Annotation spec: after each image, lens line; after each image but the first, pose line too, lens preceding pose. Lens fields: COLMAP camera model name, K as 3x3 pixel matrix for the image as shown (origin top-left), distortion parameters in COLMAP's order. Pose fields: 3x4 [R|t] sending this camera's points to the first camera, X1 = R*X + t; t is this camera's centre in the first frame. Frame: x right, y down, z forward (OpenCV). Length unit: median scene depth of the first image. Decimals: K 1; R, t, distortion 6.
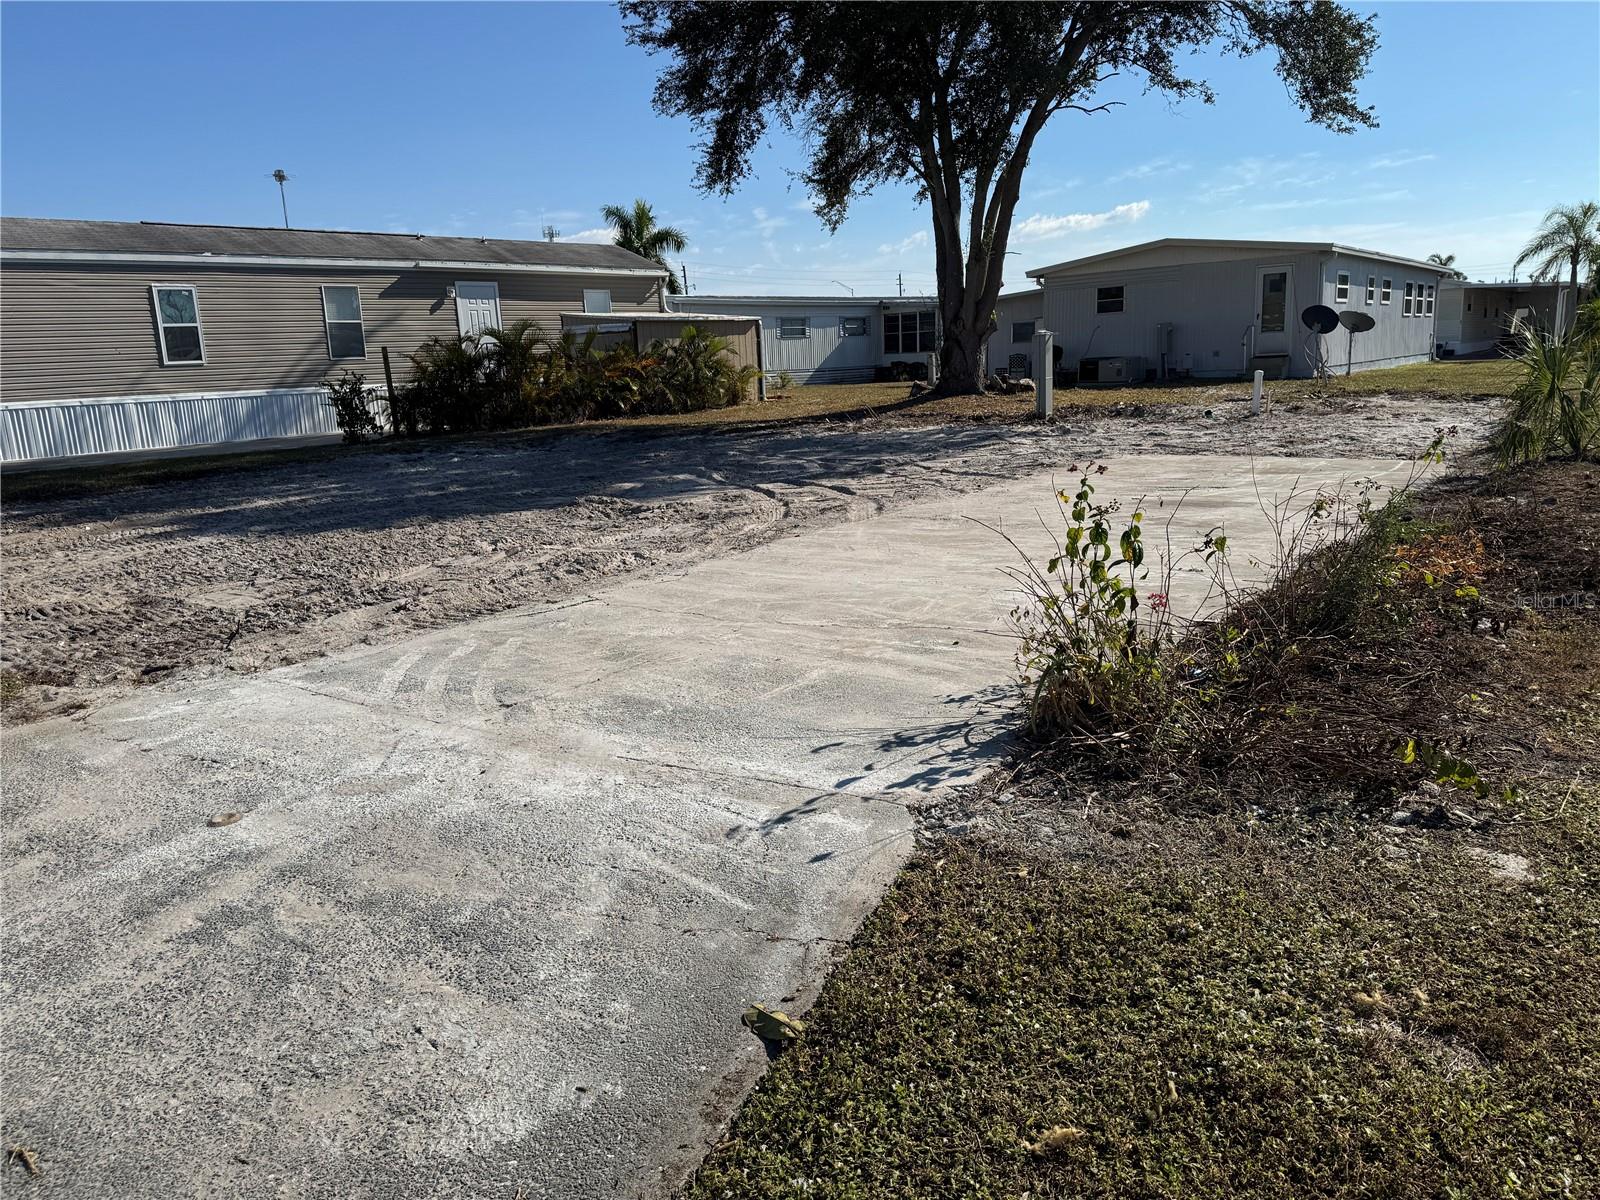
lens RADIAL K [[1128.0, 0, 819.3], [0, 1128.0, 588.5], [0, 0, 1]] dist [0.130276, -0.199027]
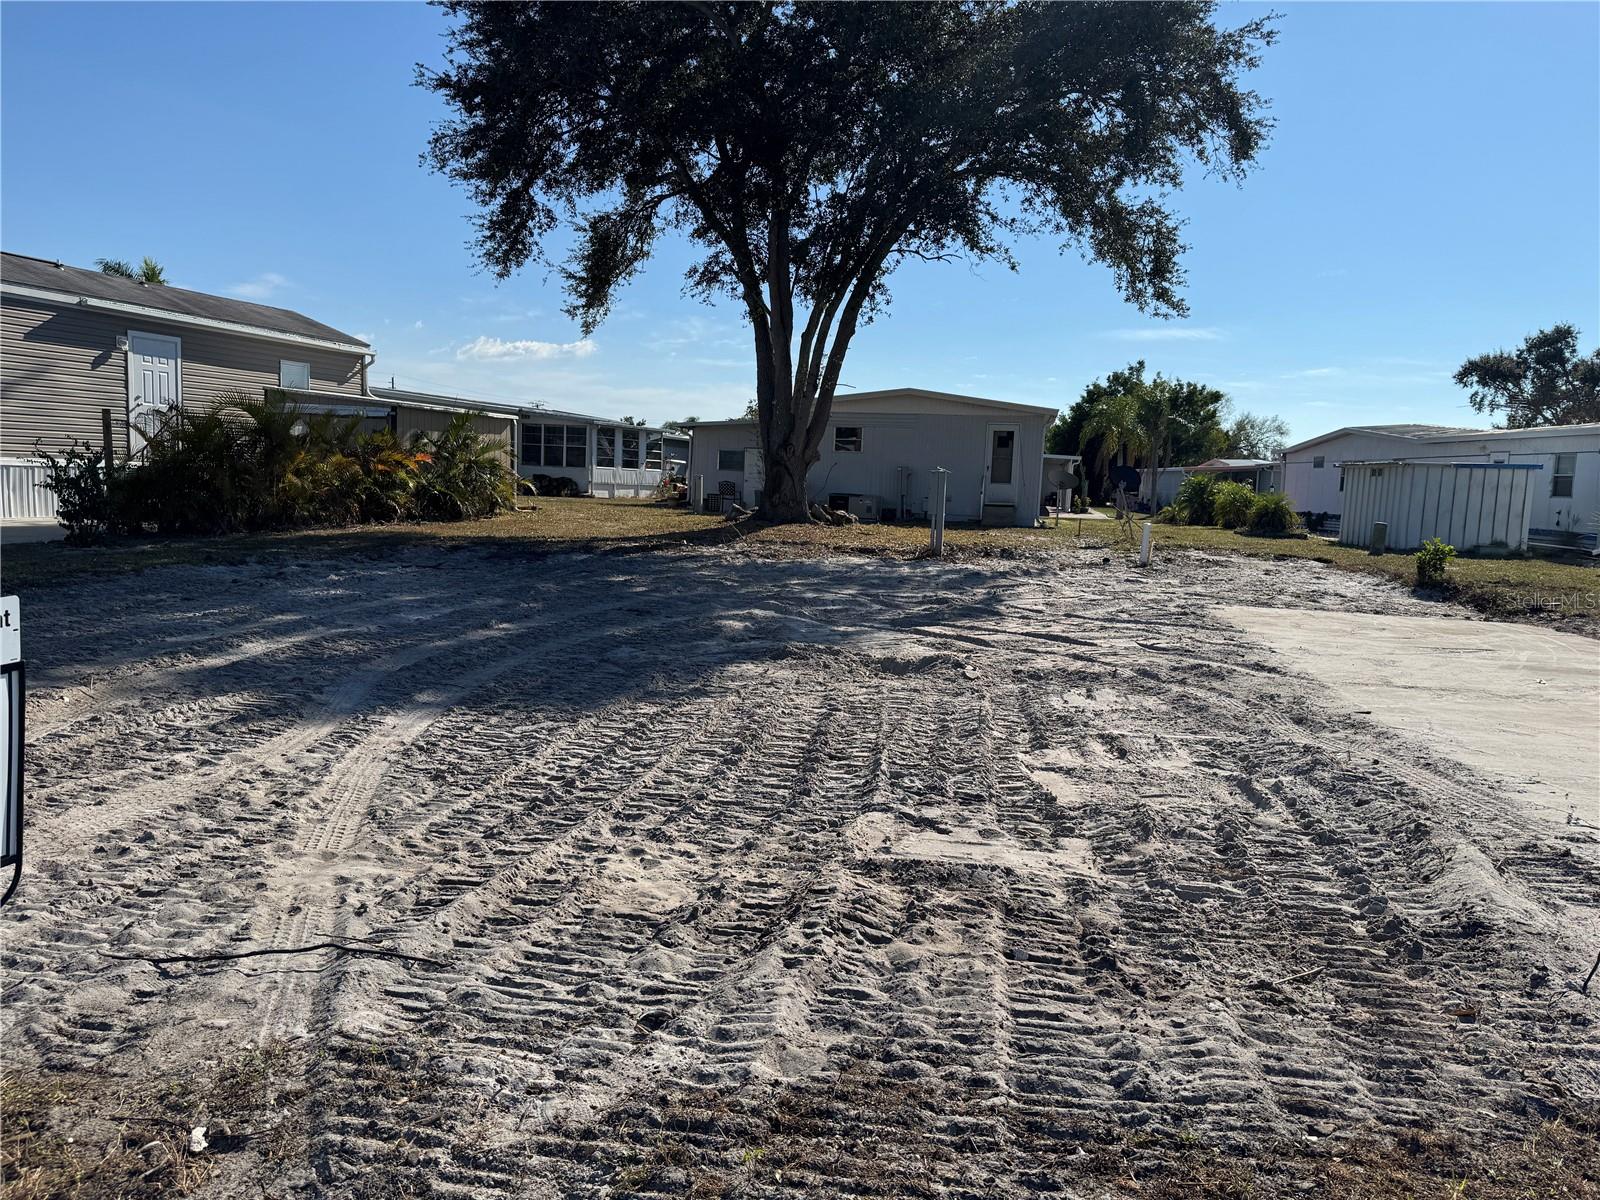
lens RADIAL K [[1111.8, 0, 814.7], [0, 1111.8, 597.8], [0, 0, 1]] dist [0.110957, -0.176733]
pose [[0.884362, 0.029608, 0.465862, -0.290749], [0.014848, 0.995697, -0.091468, -0.023366], [-0.466566, 0.087808, 0.880117, 0.181627]]
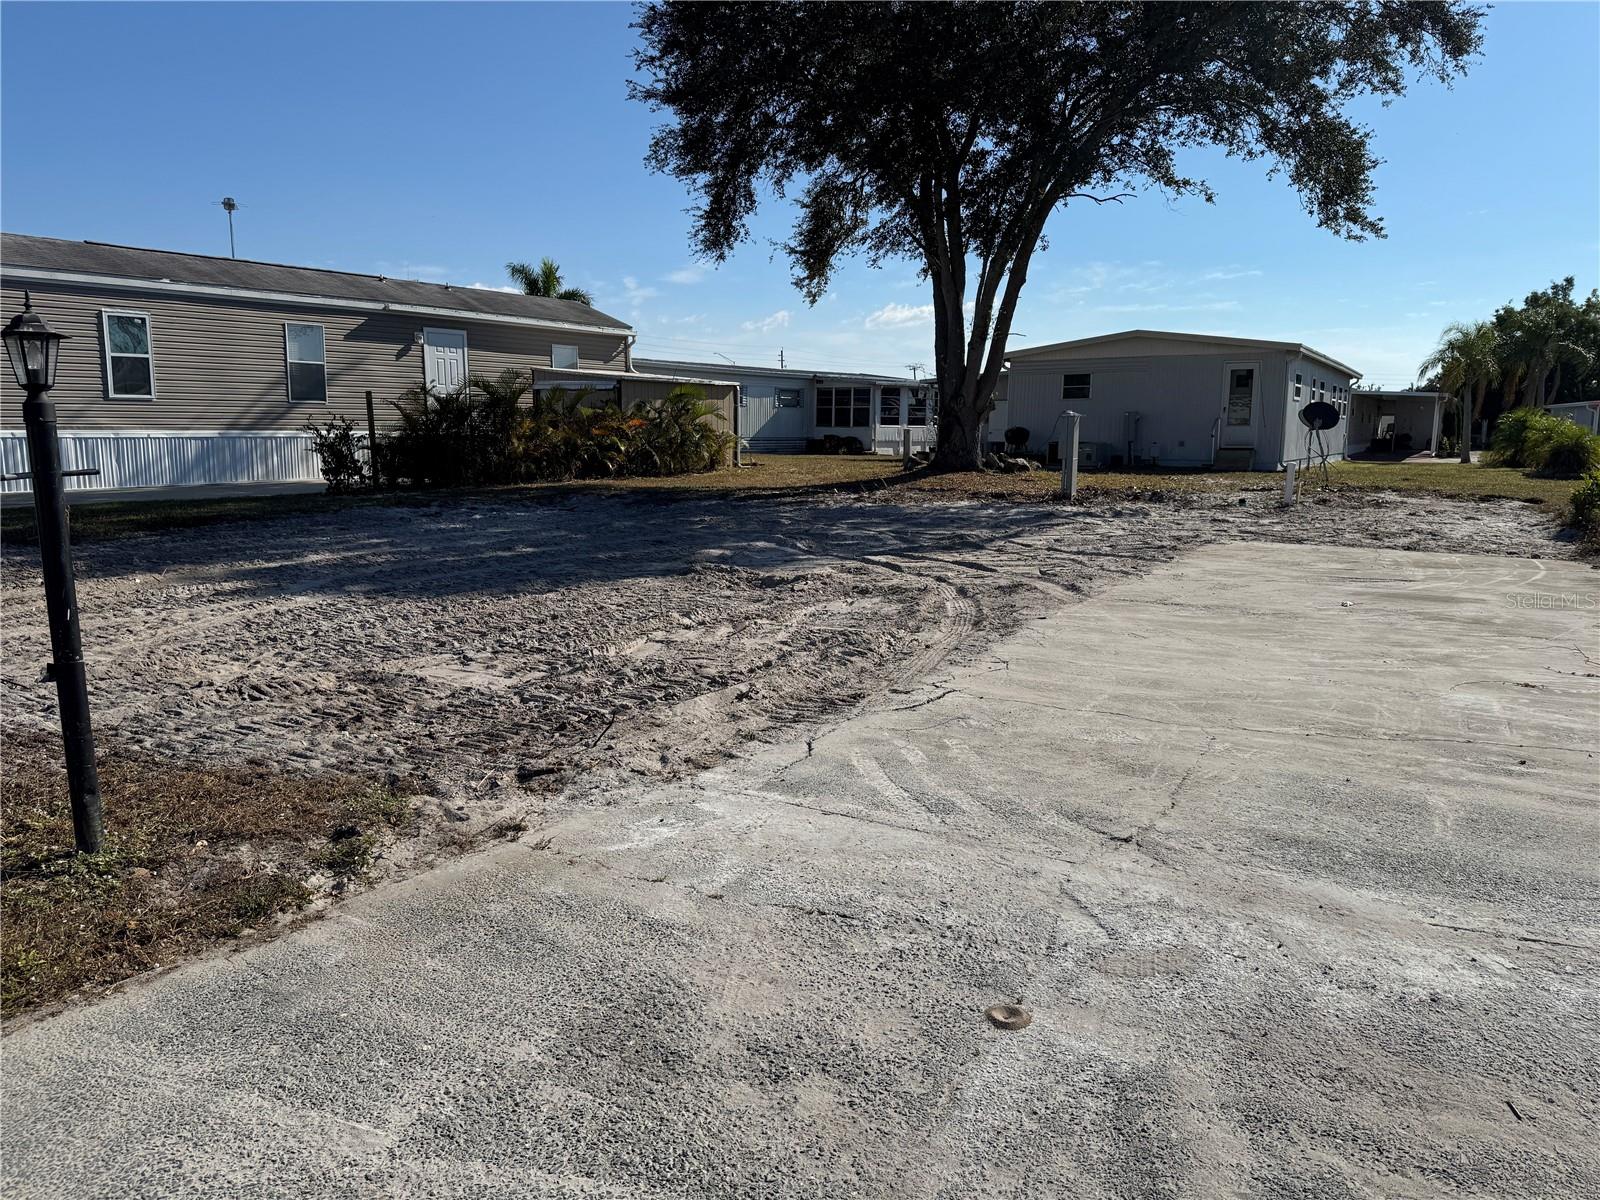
lens RADIAL K [[1120.7, 0, 808.6], [0, 1120.7, 593.7], [0, 0, 1]] dist [0.126183, -0.181583]
pose [[0.991860, 0.033803, 0.122764, -0.124599], [-0.026804, 0.997944, -0.058224, -0.003328], [-0.124480, 0.054459, 0.990726, 0.049189]]
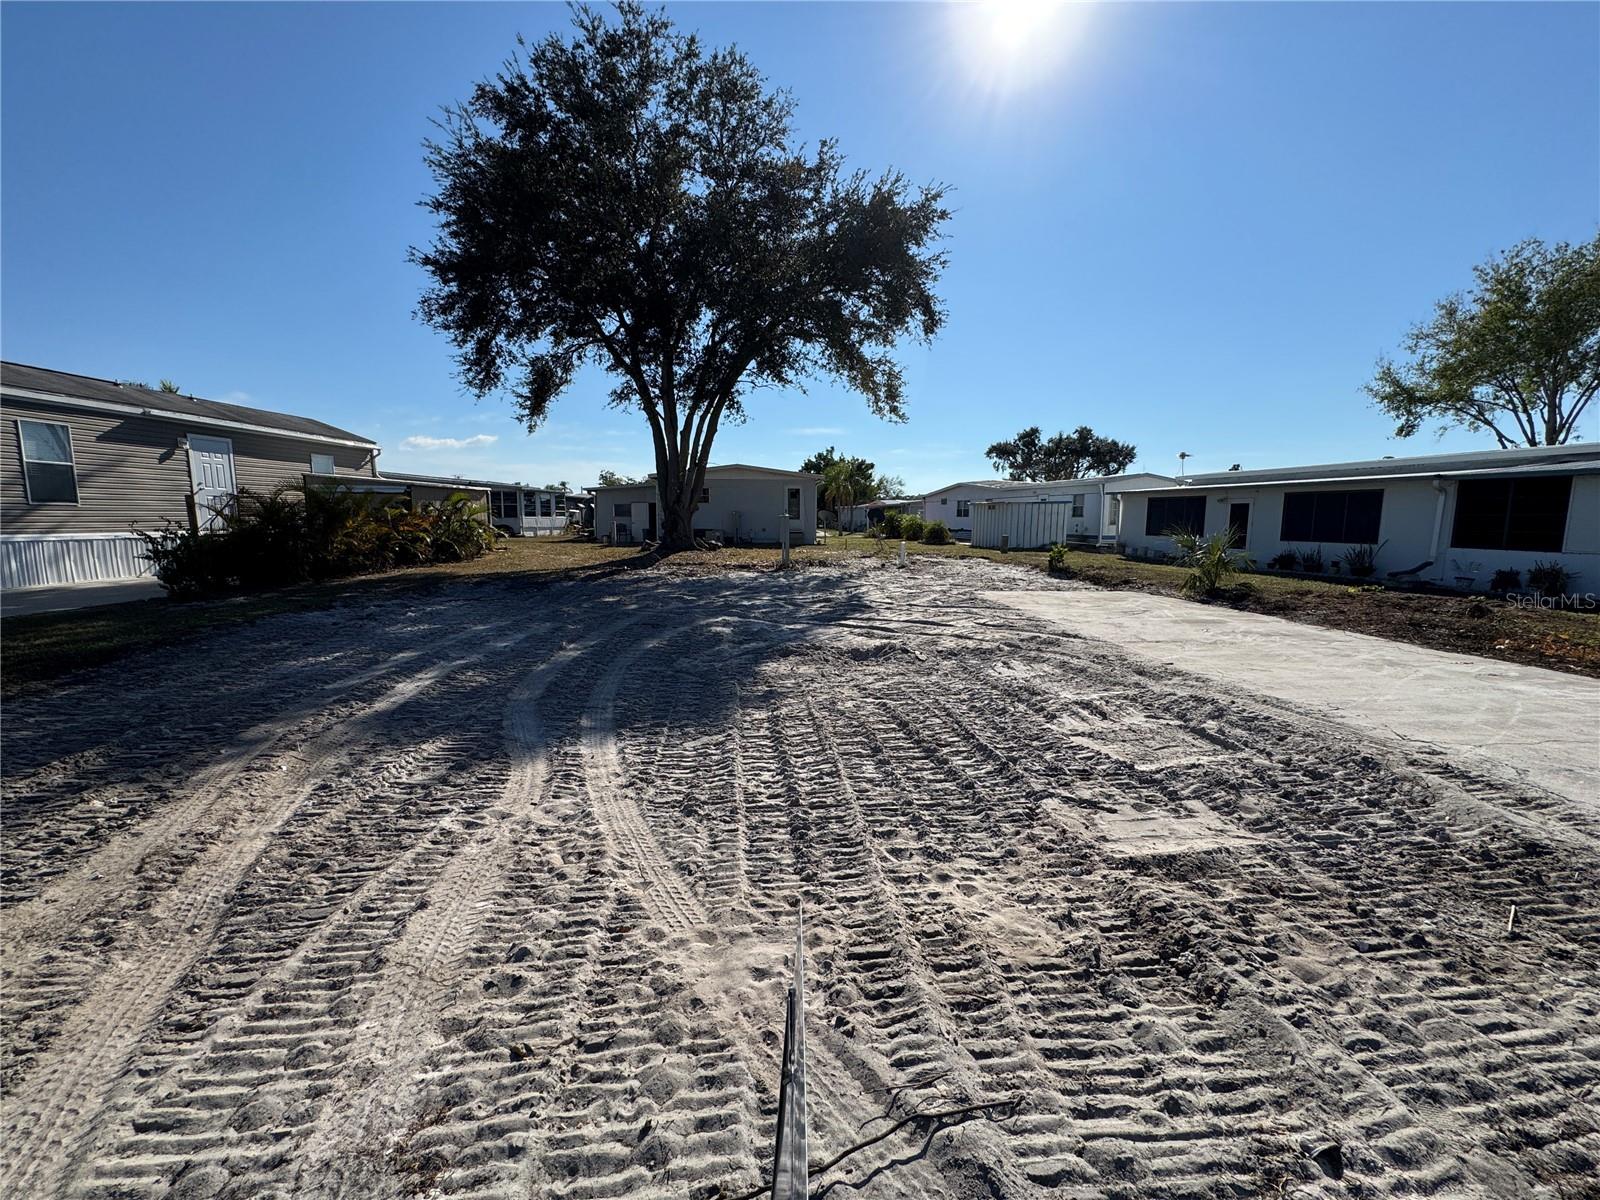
lens RADIAL K [[635.2, 0, 800.0], [0, 635.2, 600.0], [0, 0, 1]] dist [-0.003430, 0.000852]
pose [[0.741637, -0.040479, 0.669578, -0.332607], [0.097440, 0.994091, -0.047830, -0.050481], [-0.663686, 0.100716, 0.741200, 0.282227]]
